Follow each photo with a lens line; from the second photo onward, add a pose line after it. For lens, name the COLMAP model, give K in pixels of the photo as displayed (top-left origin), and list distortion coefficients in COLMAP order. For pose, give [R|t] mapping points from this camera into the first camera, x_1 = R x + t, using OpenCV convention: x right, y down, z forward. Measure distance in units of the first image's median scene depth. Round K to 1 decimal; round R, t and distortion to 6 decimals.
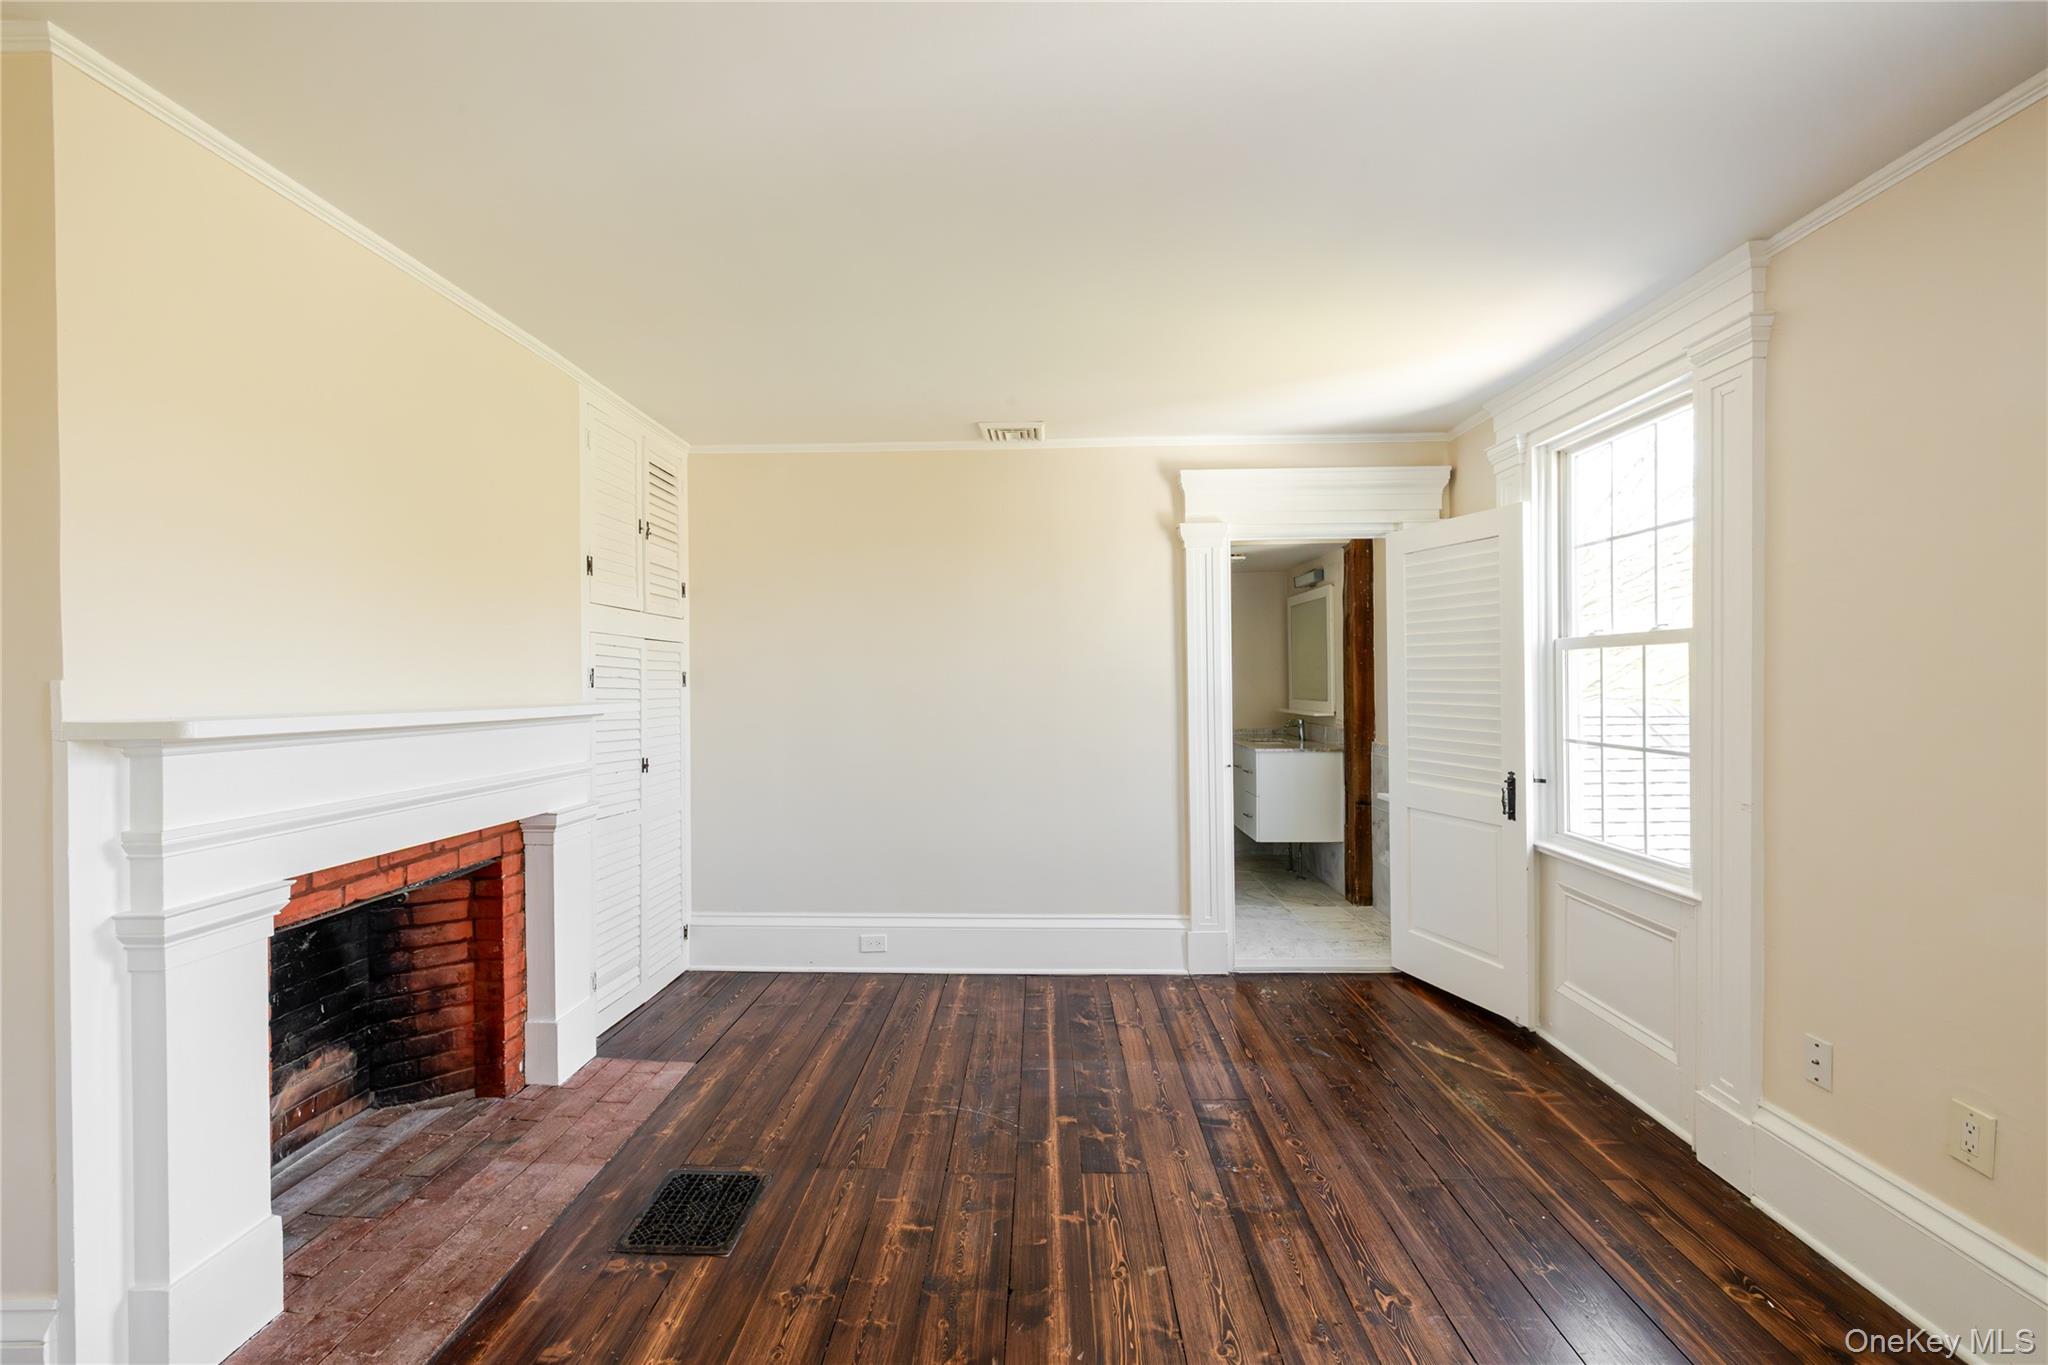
lens RADIAL K [[861.7, 0, 1028.0], [0, 861.7, 680.0], [0, 0, 1]] dist [-0.001718, 0.000155]
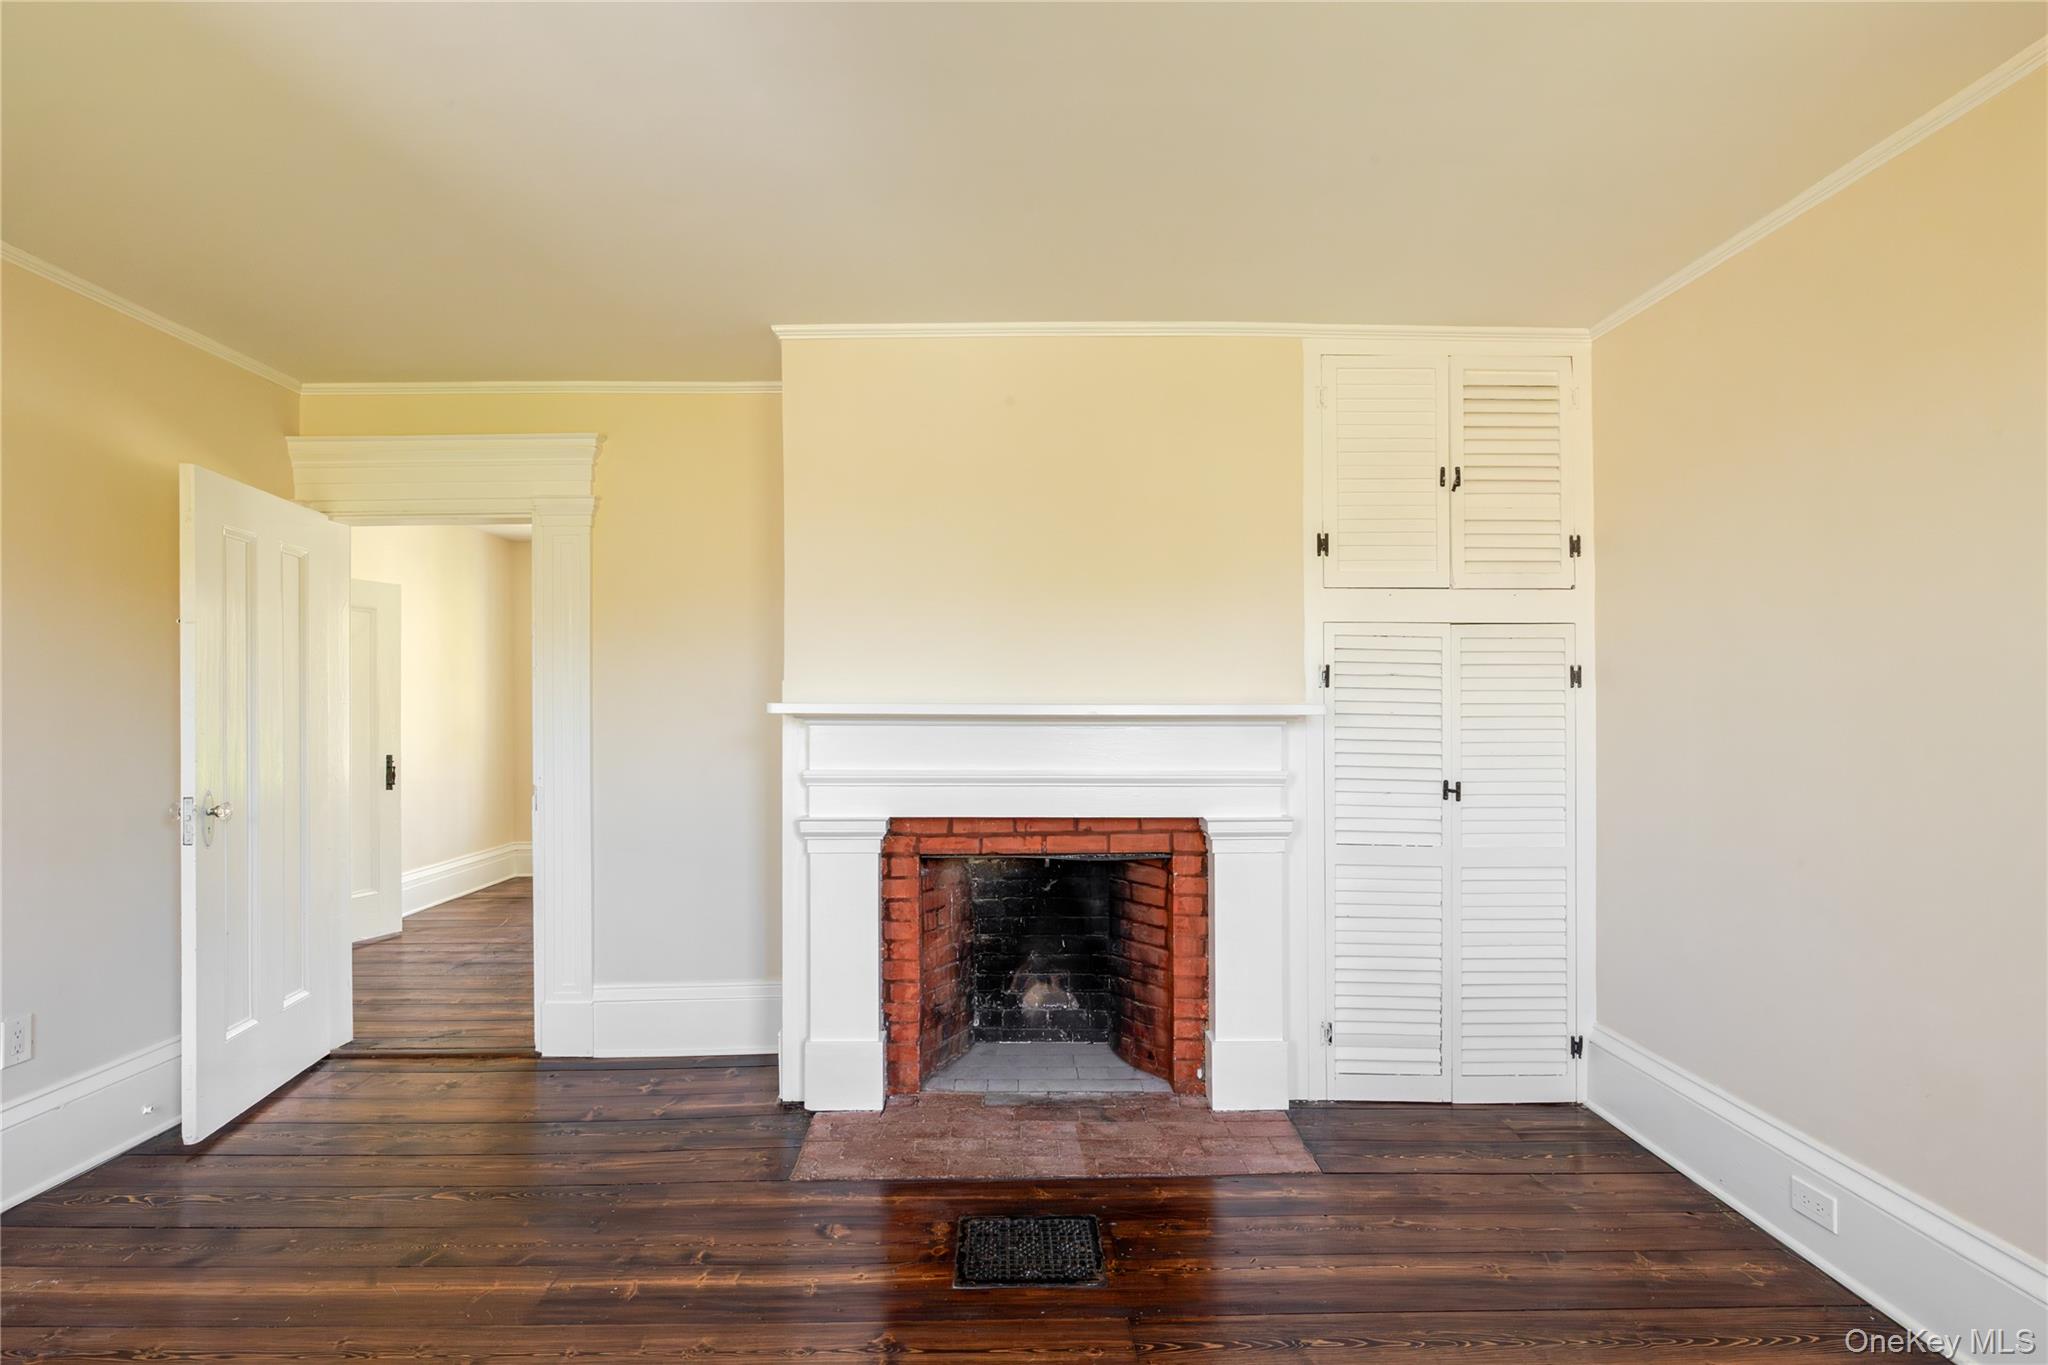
lens RADIAL K [[972.7, 0, 1002.2], [0, 972.7, 708.0], [0, 0, 1]] dist [-0.009252, -0.000429]
pose [[0.031134, 0.006719, -0.999493, 0.538915], [0.003942, 0.999969, 0.006845, 0.025962], [0.999507, -0.004153, 0.031106, 0.789215]]
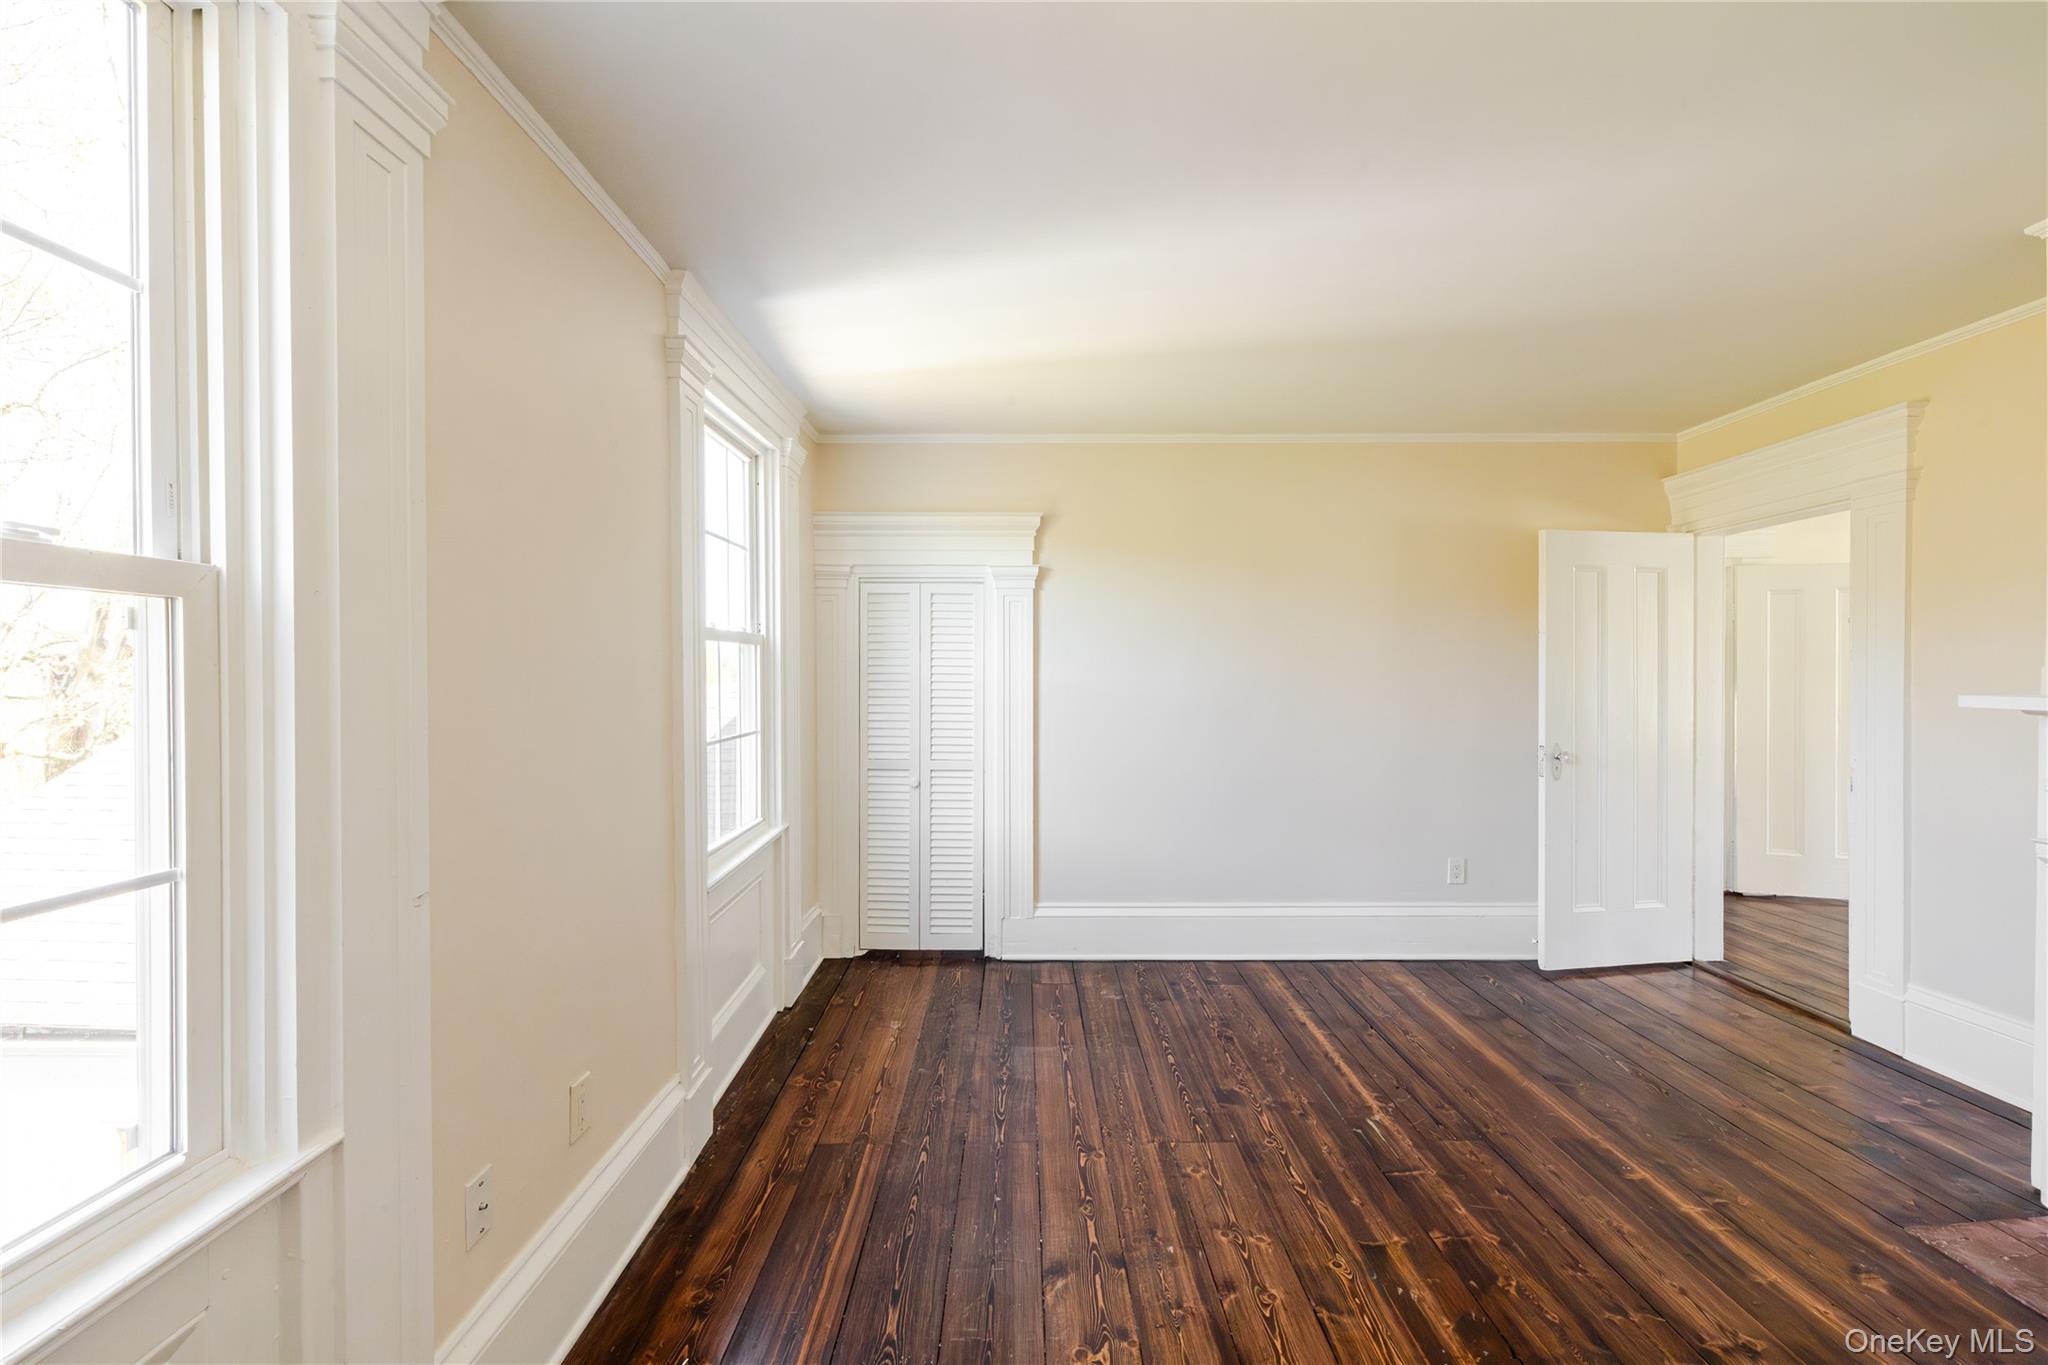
lens RADIAL K [[861.7, 0, 1023.0], [0, 861.7, 677.8], [0, 0, 1]] dist [-0.001718, 0.000155]
pose [[-0.999743, 0.012998, -0.018562, 0.362264], [0.012940, 0.999911, 0.003243, -0.004091], [0.018603, 0.003002, -0.999822, 1.368354]]
